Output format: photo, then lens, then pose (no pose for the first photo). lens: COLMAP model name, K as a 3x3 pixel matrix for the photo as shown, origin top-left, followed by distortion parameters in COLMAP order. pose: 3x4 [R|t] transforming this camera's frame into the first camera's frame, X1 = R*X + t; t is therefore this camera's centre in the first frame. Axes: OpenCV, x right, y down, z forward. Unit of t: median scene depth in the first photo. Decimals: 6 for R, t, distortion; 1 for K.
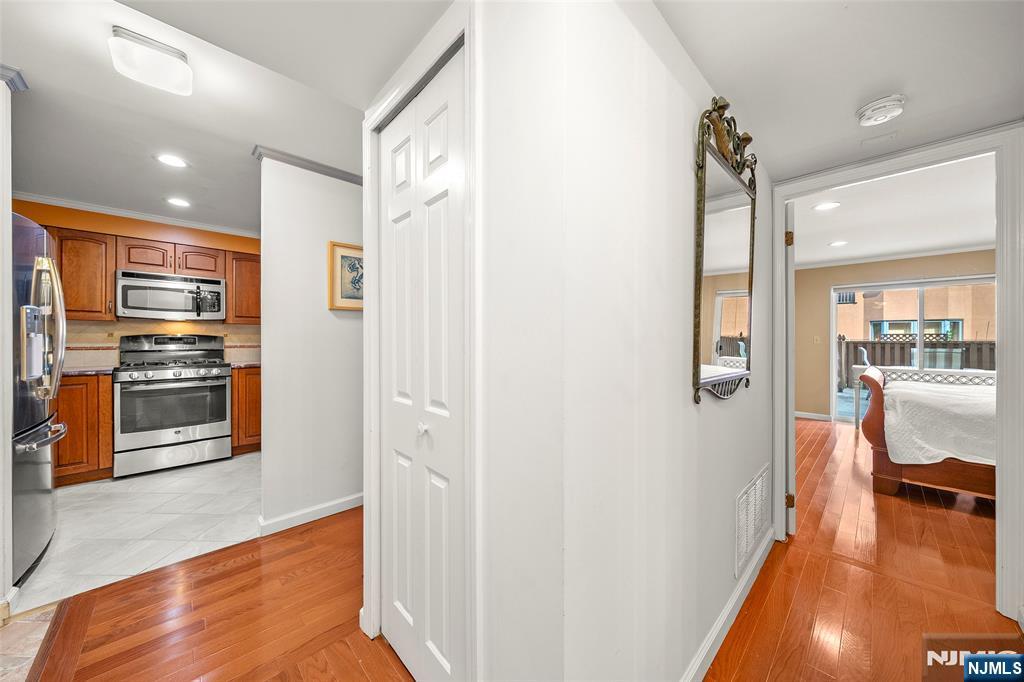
lens RADIAL K [[353.0, 0, 510.7], [0, 353.0, 339.9], [0, 0, 1]] dist [-0.006344, 0.000731]
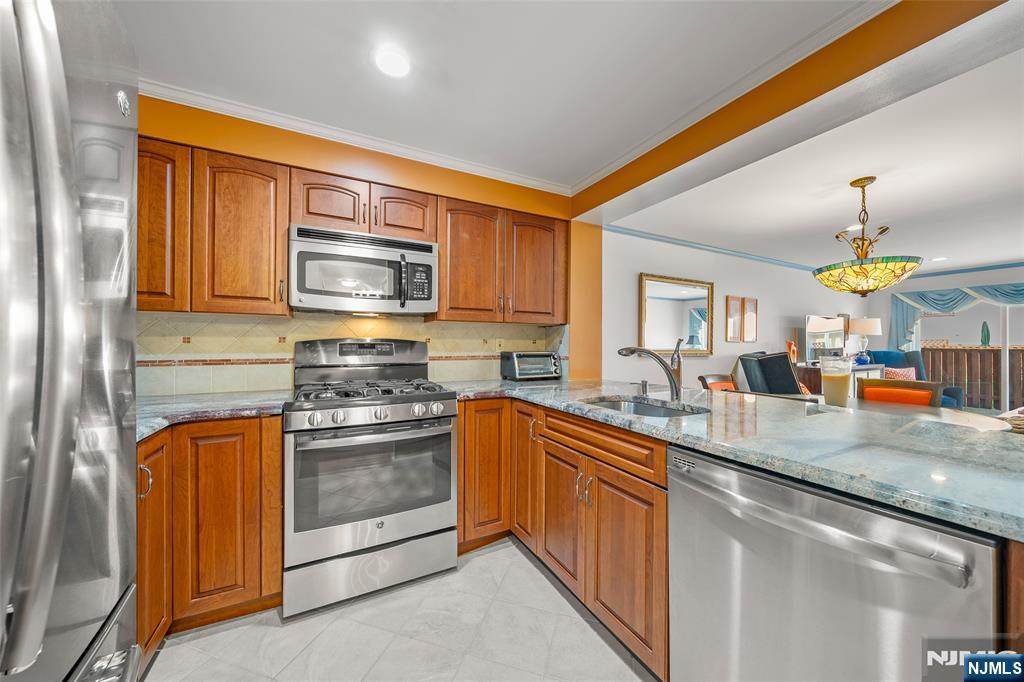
lens RADIAL K [[353.0, 0, 510.7], [0, 353.0, 342.9], [0, 0, 1]] dist [-0.006344, 0.000731]
pose [[0.958585, 0.001244, -0.284803, -0.669678], [-0.002749, 0.999984, -0.004884, -0.007433], [0.284792, 0.005465, 0.958574, 0.601200]]
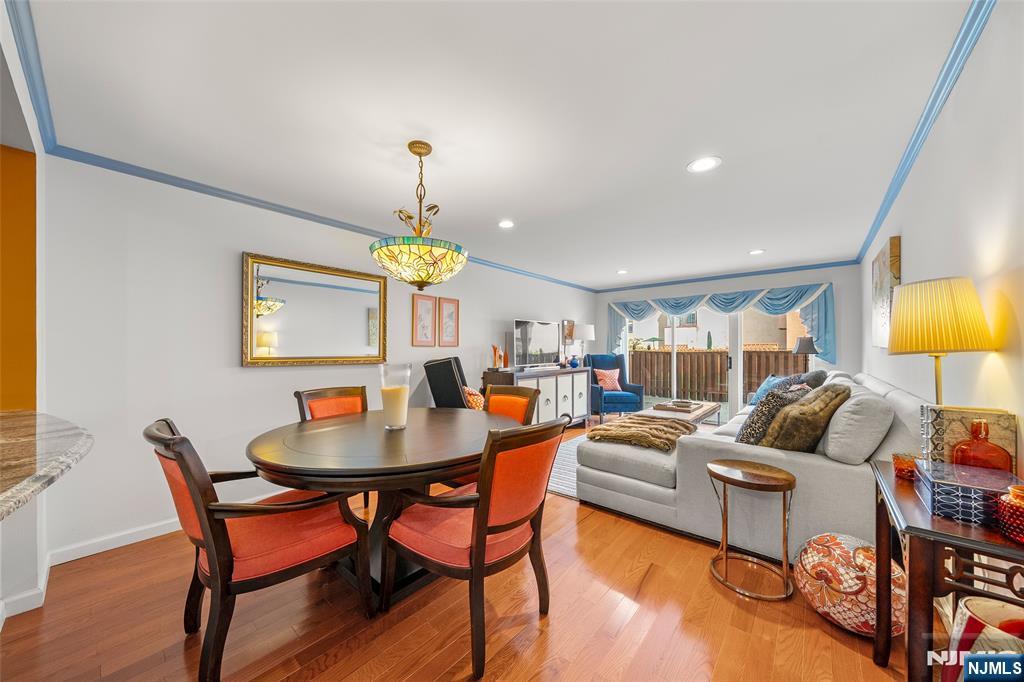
lens RADIAL K [[353.0, 0, 508.4], [0, 353.0, 349.4], [0, 0, 1]] dist [-0.006344, 0.000731]
pose [[0.995592, -0.002102, 0.093768, 0.024735], [0.002152, 0.999998, -0.000433, -0.008532], [-0.093767, 0.000633, 0.995594, 0.958418]]
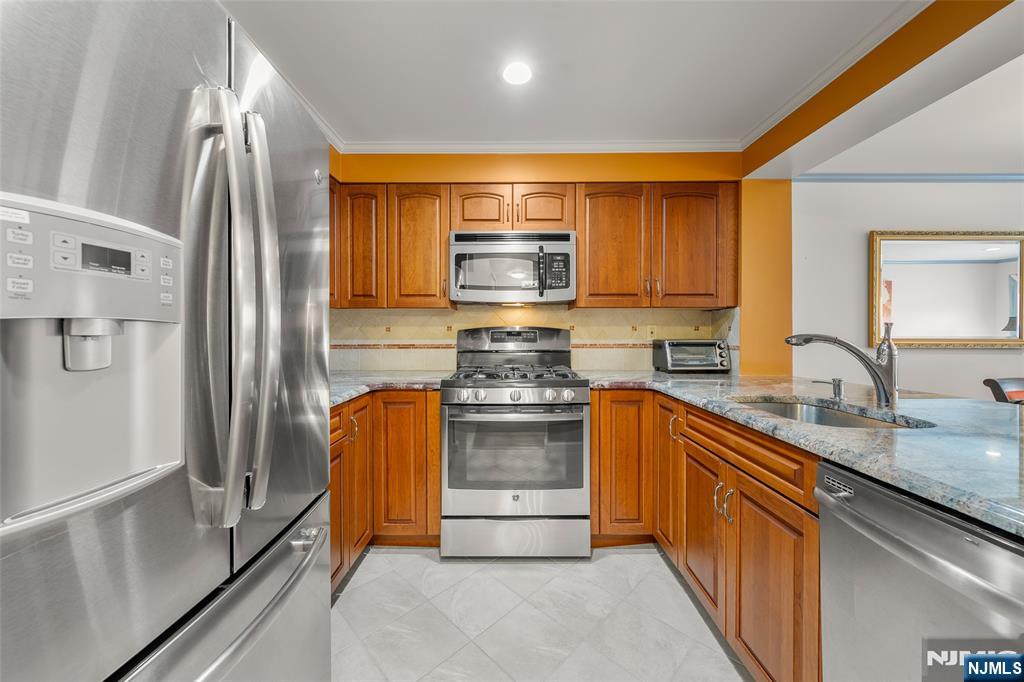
lens RADIAL K [[370.1, 0, 509.7], [0, 370.1, 331.5], [0, 0, 1]] dist [-0.000558, -0.000311]
pose [[0.715579, -0.002402, -0.698528, -0.584612], [0.000885, 0.999996, -0.002531, -0.006303], [0.698531, 0.001193, 0.715578, 0.613714]]
